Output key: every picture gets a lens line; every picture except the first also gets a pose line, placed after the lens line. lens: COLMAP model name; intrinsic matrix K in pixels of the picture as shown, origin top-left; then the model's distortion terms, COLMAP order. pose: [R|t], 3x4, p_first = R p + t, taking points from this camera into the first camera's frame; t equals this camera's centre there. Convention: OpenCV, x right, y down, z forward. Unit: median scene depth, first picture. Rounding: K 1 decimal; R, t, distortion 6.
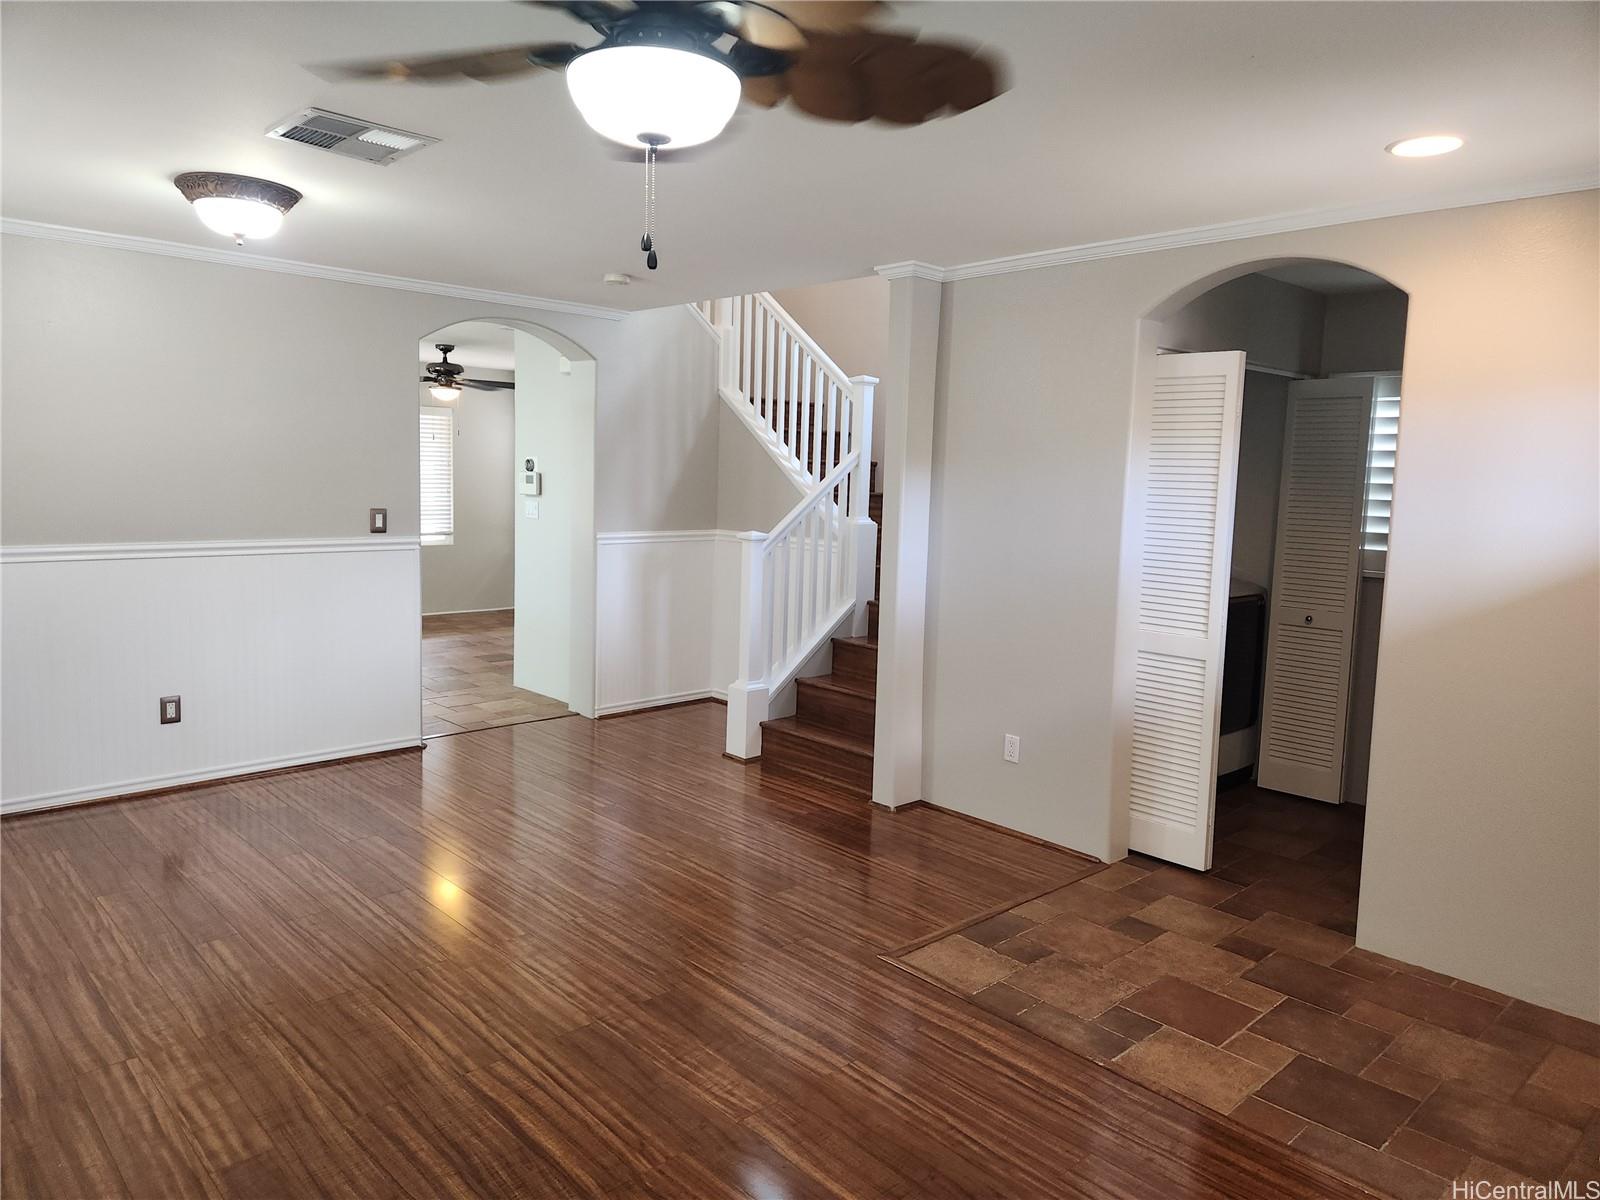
lens RADIAL K [[1087.0, 0, 798.5], [0, 1087.0, 597.7], [0, 0, 1]] dist [0.071284, -0.052529]
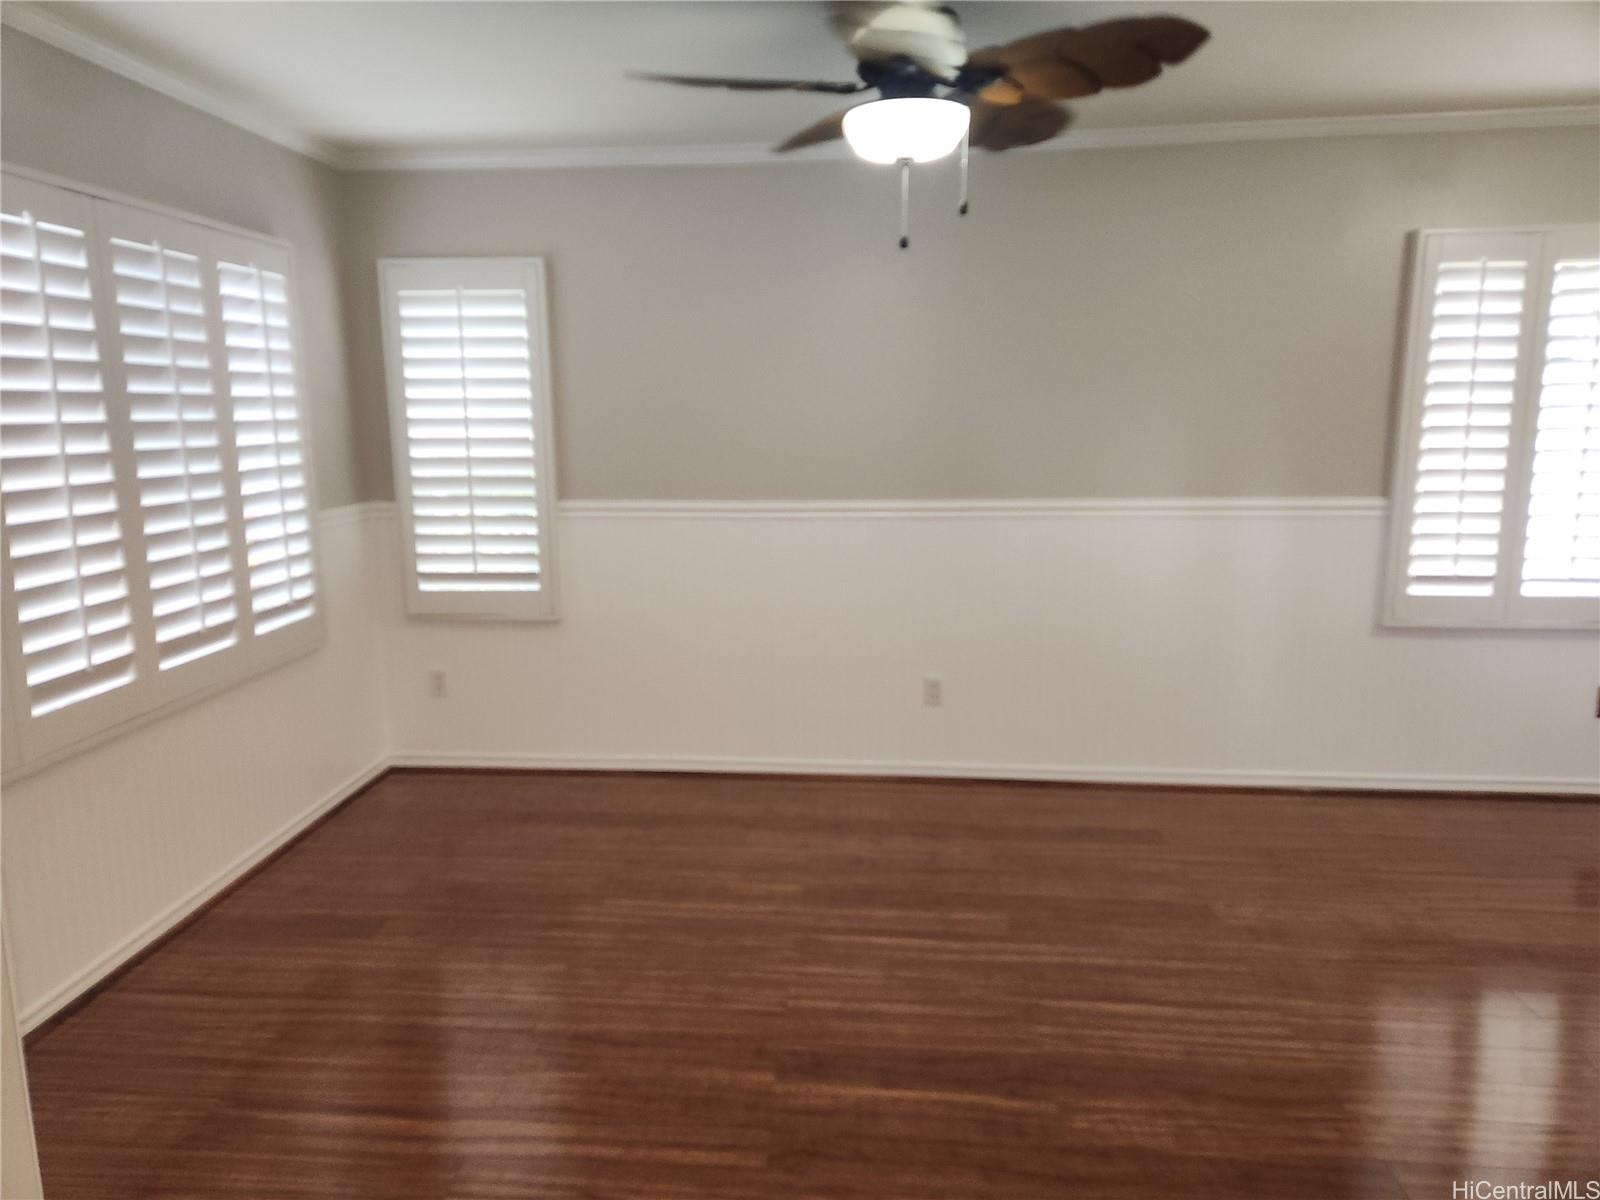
lens RADIAL K [[1087.0, 0, 801.2], [0, 1087.0, 598.8], [0, 0, 1]] dist [0.071284, -0.052529]
pose [[-0.735680, 0.107578, -0.668732, 0.657564], [-0.090841, 0.962716, 0.254806, -0.143658], [0.671210, 0.248204, -0.698478, 1.353365]]
